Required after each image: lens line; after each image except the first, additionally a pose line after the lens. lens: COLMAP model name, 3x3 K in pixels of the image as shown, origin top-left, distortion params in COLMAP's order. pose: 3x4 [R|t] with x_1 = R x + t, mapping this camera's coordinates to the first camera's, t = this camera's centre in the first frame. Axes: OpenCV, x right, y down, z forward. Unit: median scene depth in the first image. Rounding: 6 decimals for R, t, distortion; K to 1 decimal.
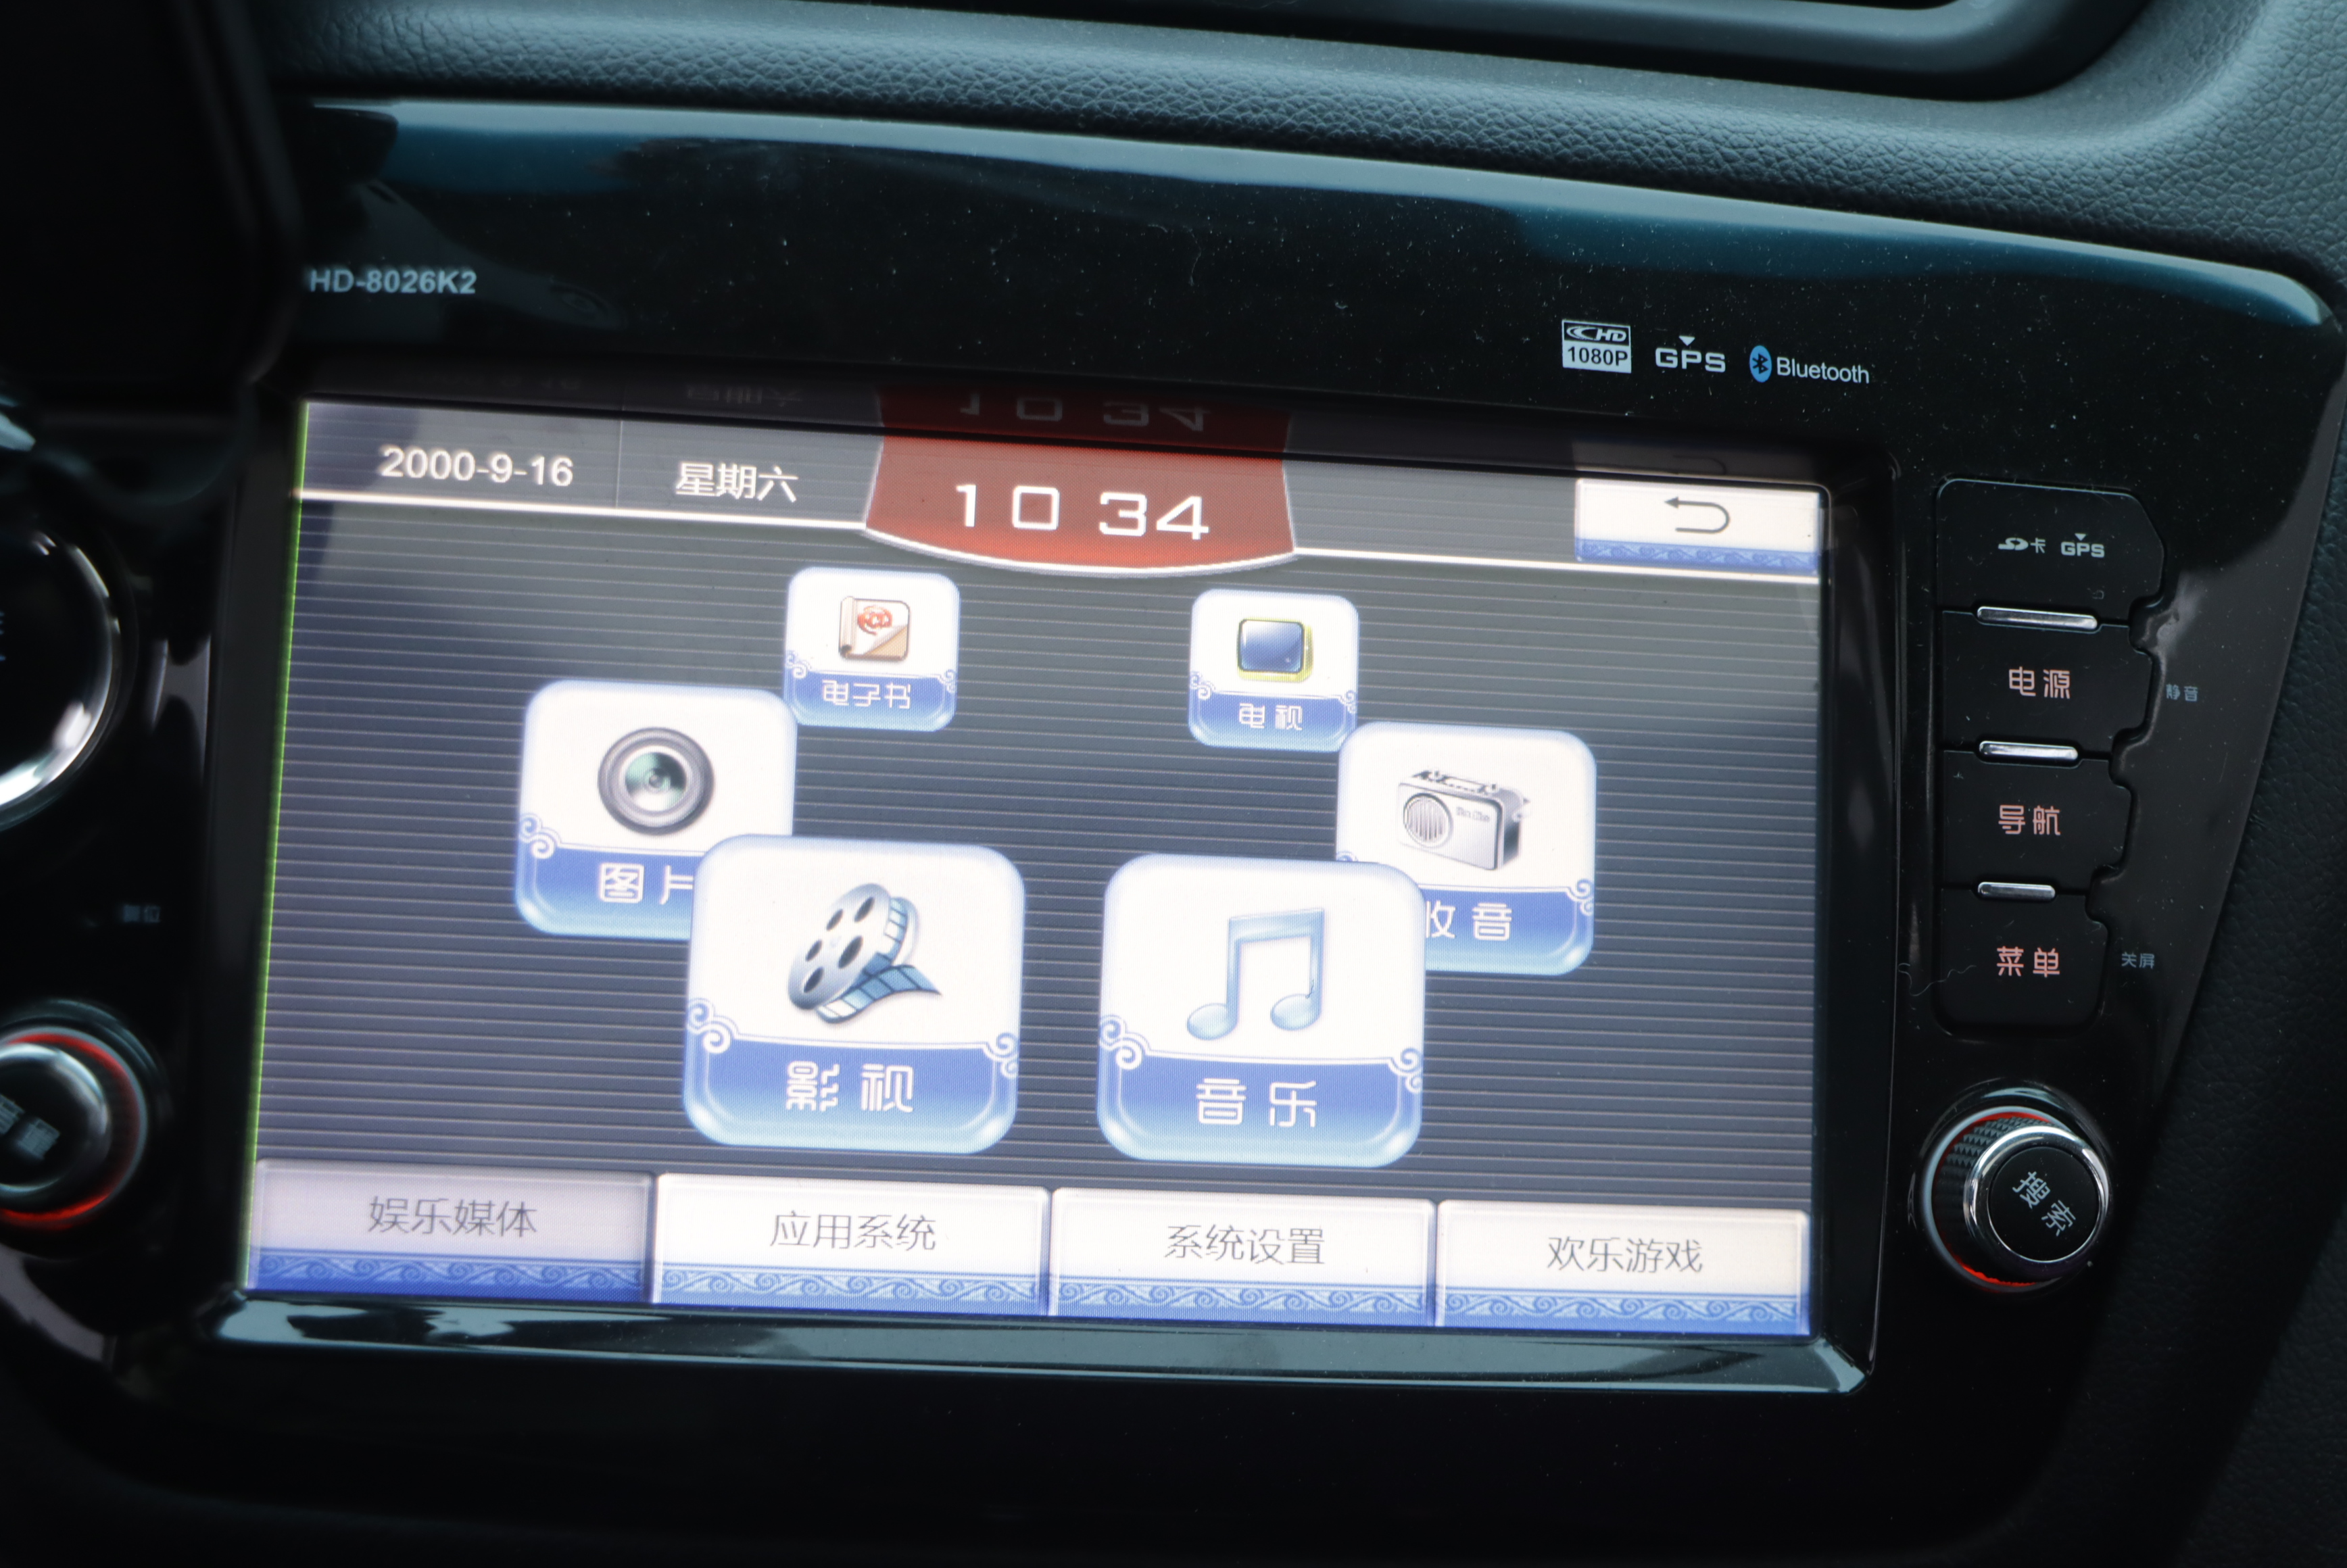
lens RADIAL K [[3051.3, 0, 1173.5], [0, 3051.3, 784.0], [0, 0, 1]] dist [-0.108031, 0.363530]
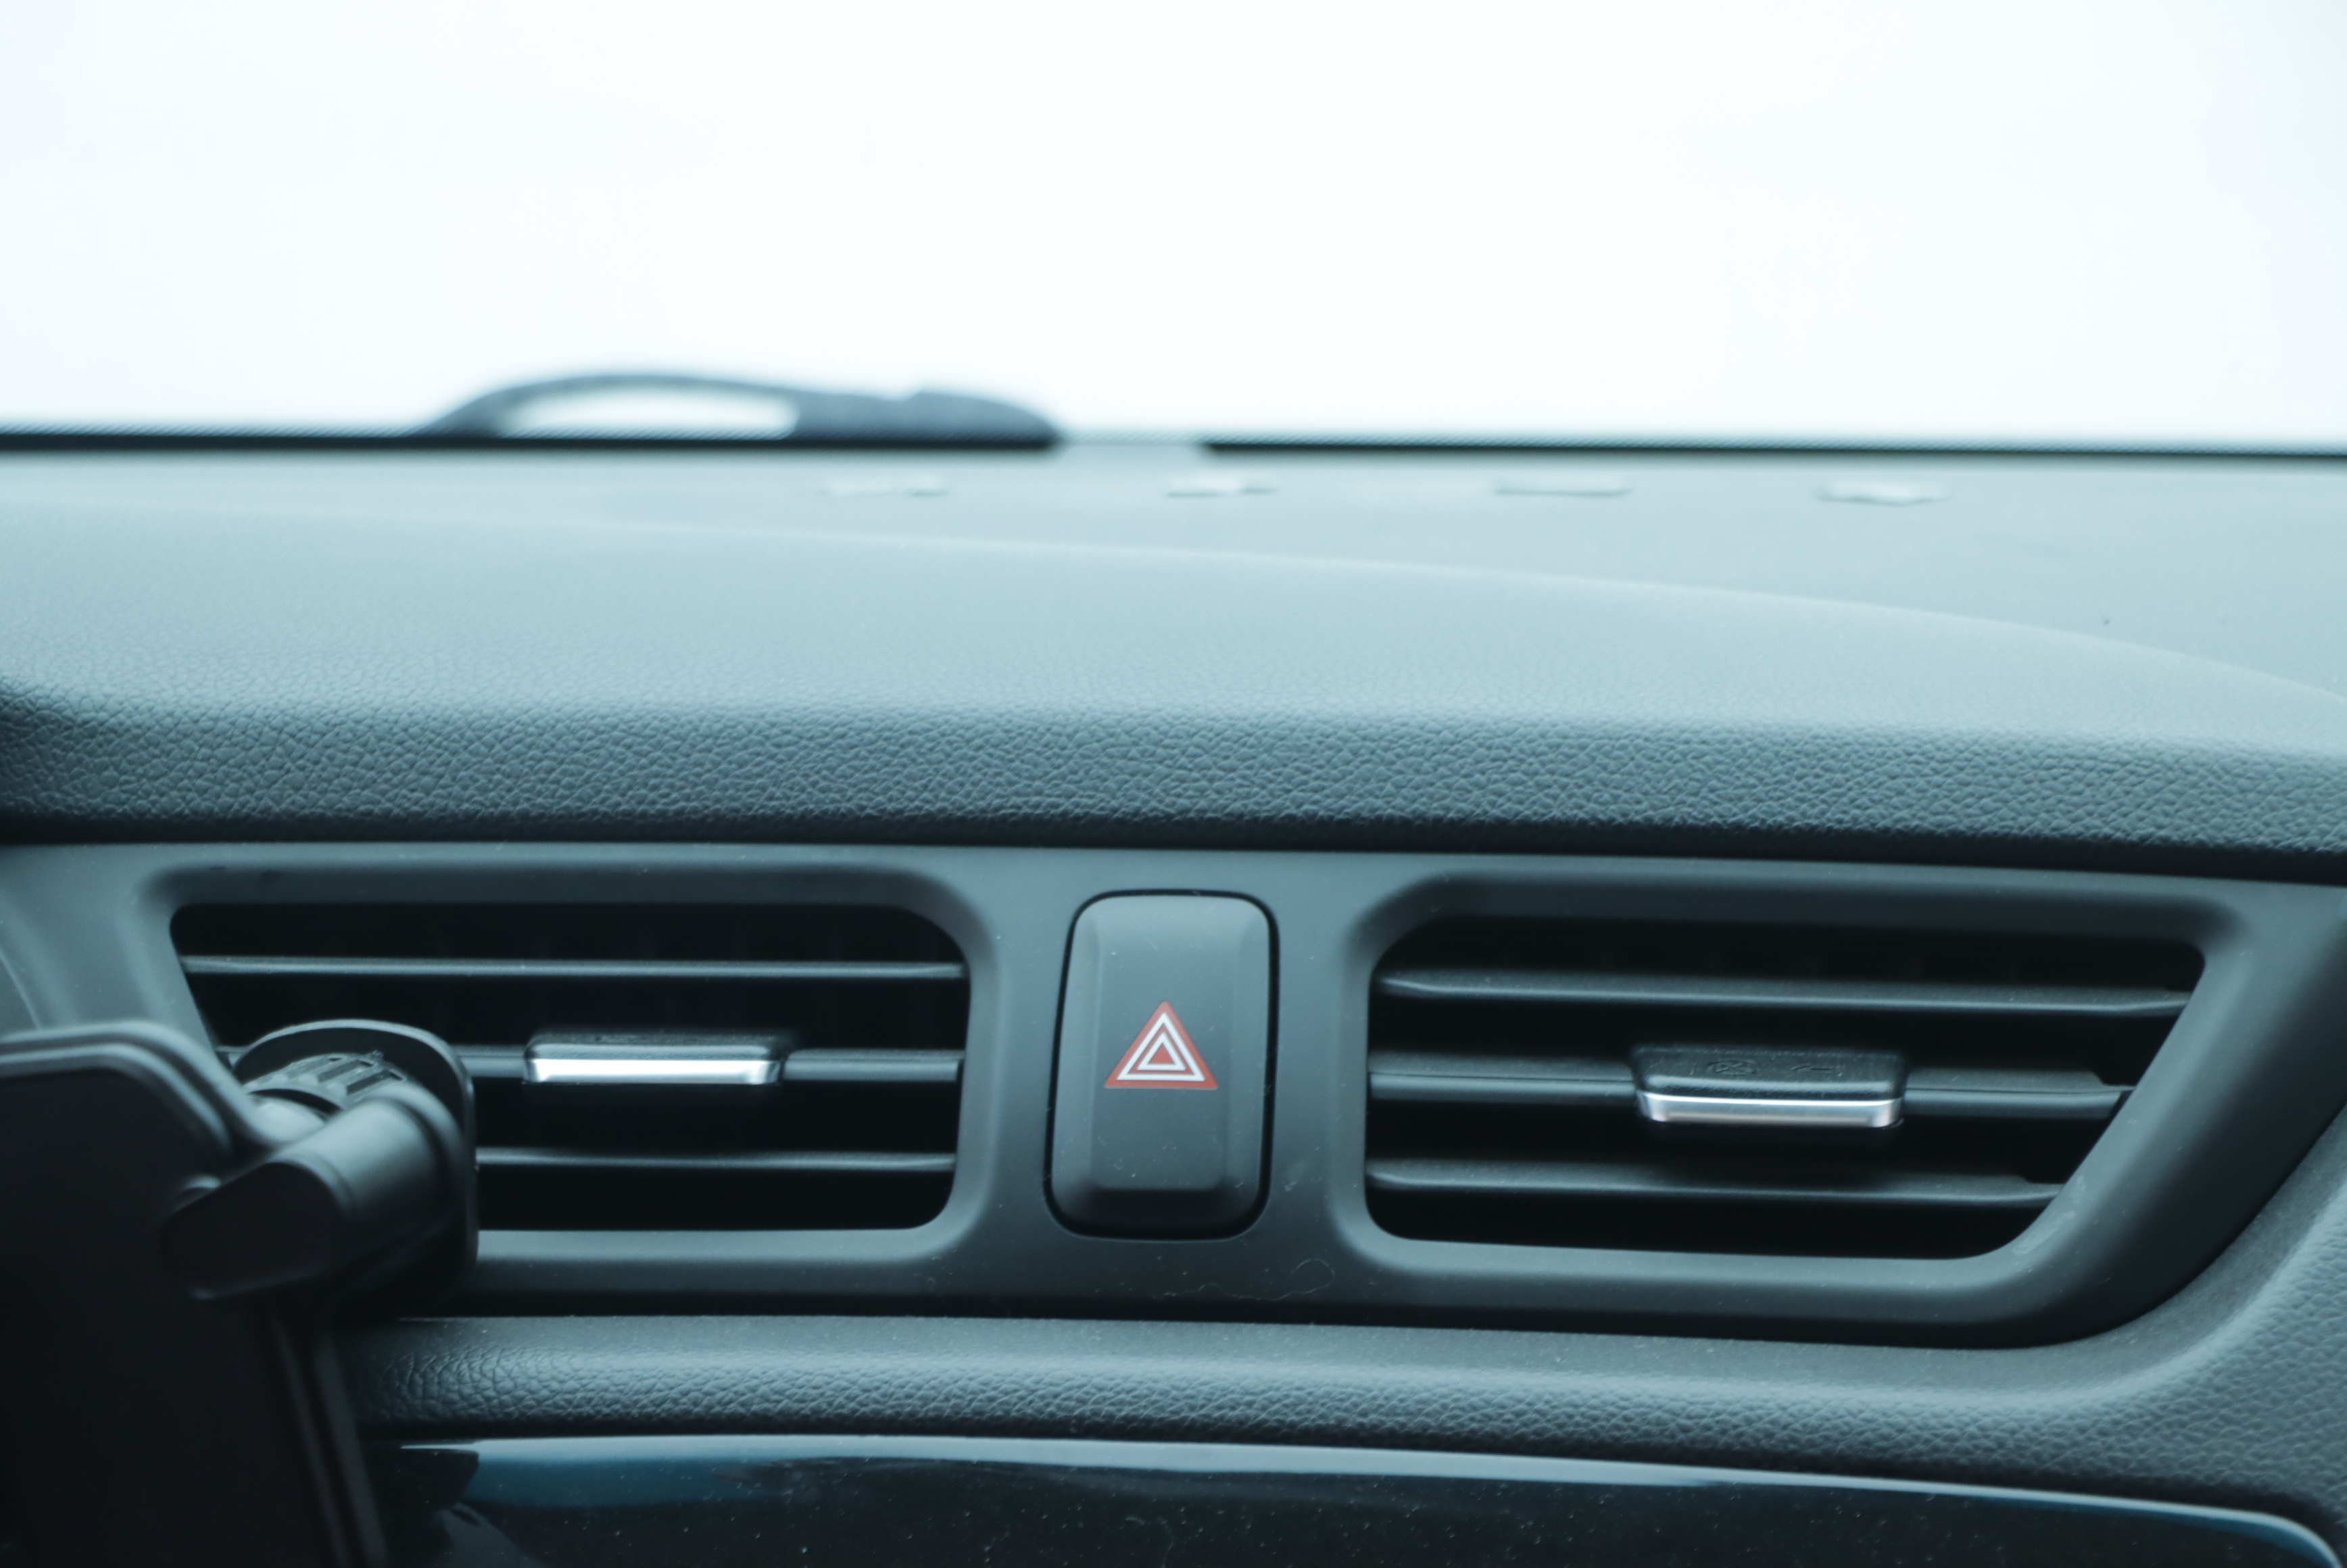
lens RADIAL K [[8218.8, 0, 1181.7], [0, 8218.8, 798.8], [0, 0, 1]] dist [0.536329, 1.388628]
pose [[0.979151, -0.060908, -0.193790, 0.598279], [0.011632, 0.969236, -0.245858, 0.296304], [0.202803, 0.238478, 0.949737, -1.881272]]
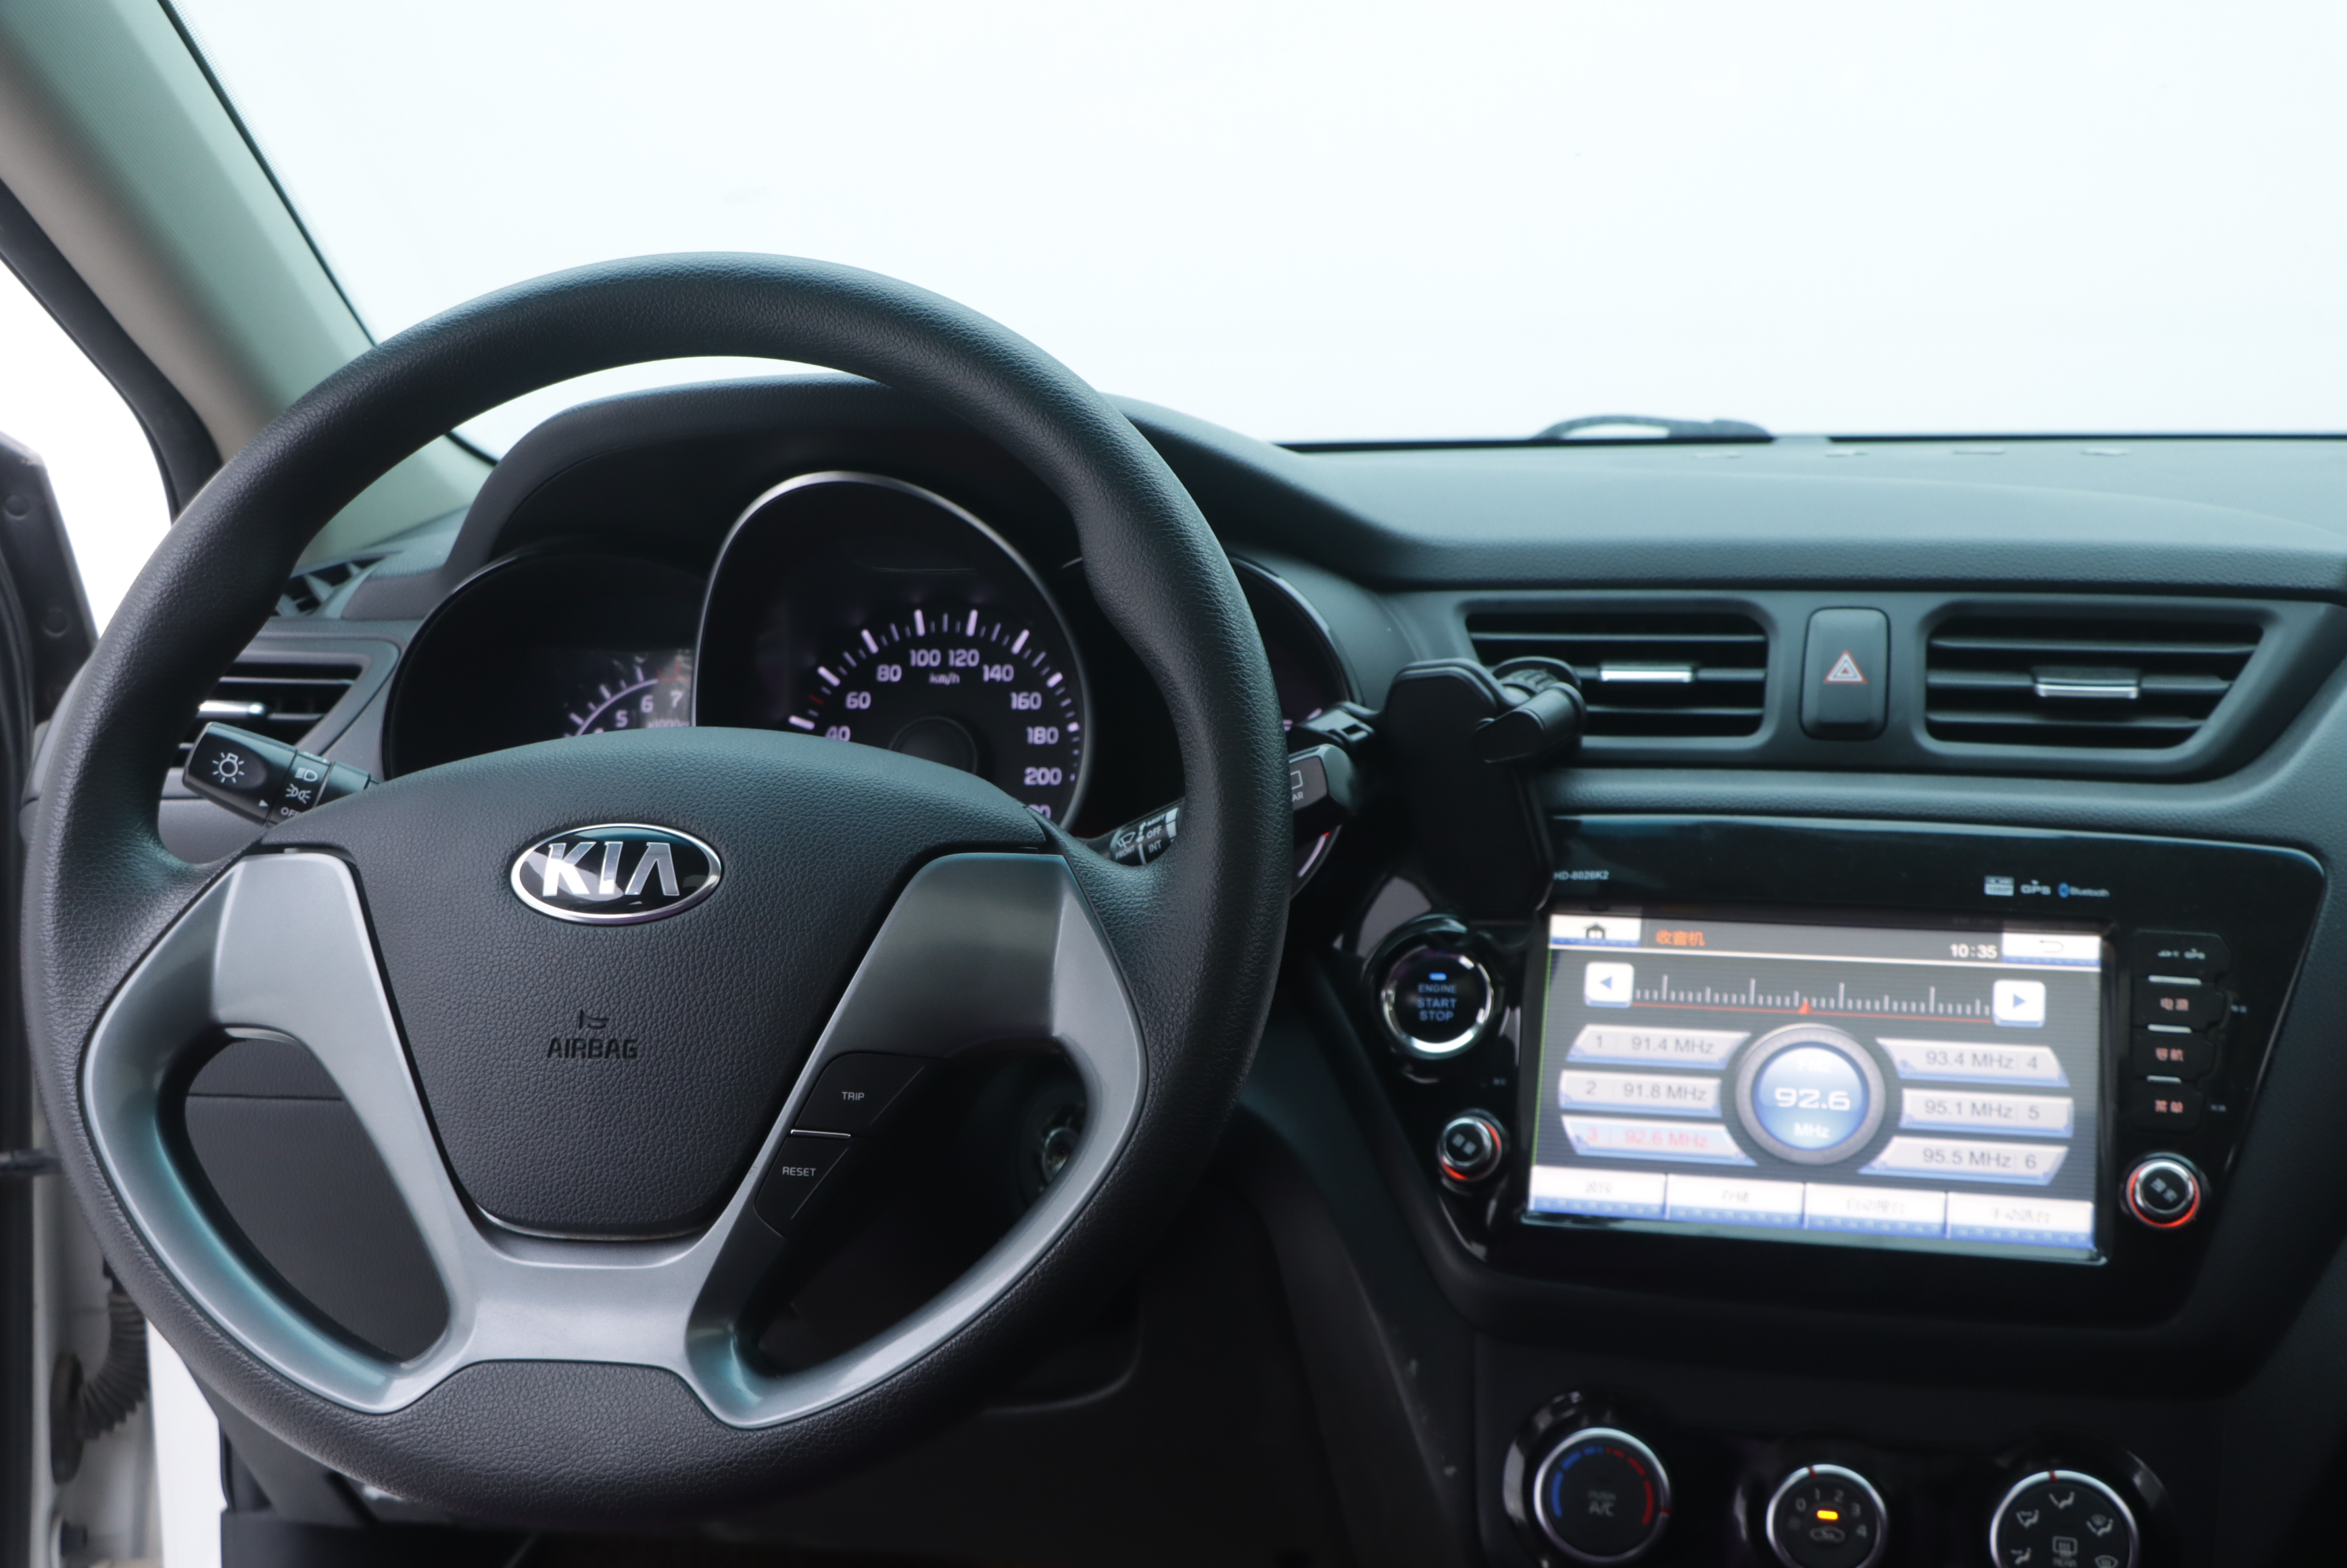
lens RADIAL K [[2754.9, 0, 1201.7], [0, 2754.9, 806.0], [0, 0, 1]] dist [-0.080192, 0.323960]
pose [[0.923551, -0.037233, -0.381664, 0.423840], [-0.027171, 0.986420, -0.161979, 0.211331], [0.382512, 0.159966, 0.909998, -1.581713]]
